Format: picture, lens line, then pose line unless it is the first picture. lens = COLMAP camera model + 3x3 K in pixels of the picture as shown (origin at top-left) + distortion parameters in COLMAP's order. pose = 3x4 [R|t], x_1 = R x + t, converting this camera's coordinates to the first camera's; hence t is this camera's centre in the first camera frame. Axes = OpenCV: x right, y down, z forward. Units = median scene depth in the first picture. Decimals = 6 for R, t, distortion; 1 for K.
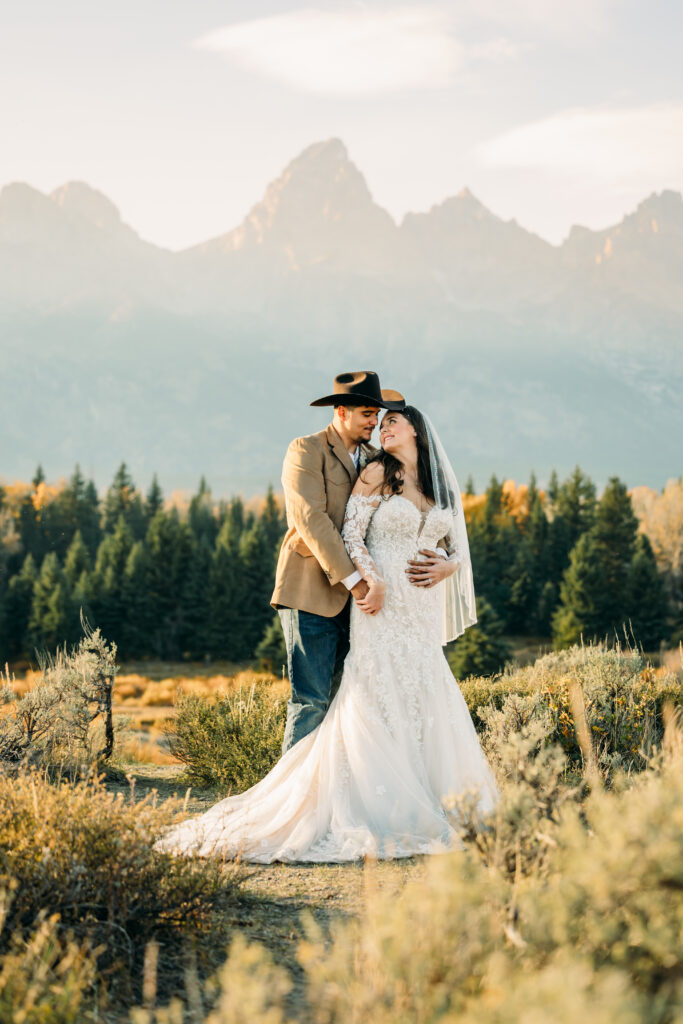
lens RADIAL K [[2074.0, 0, 338.3], [0, 2074.0, 509.4], [0, 0, 1]] dist [0.047935, 0.000000]
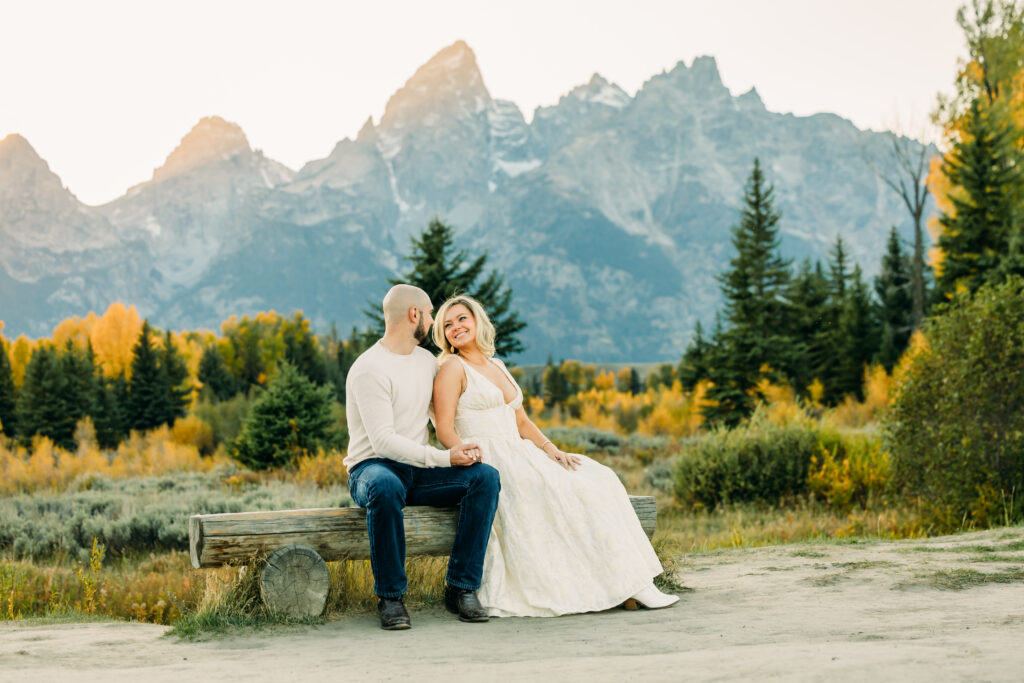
lens RADIAL K [[2074.0, 0, 510.3], [0, 2074.0, 339.5], [0, 0, 1]] dist [0.047935, 0.000000]
pose [[0.892884, -0.064597, -0.445630, 2.420732], [0.051655, 0.997817, -0.041142, 0.013772], [0.447315, 0.013716, 0.894272, 0.774396]]
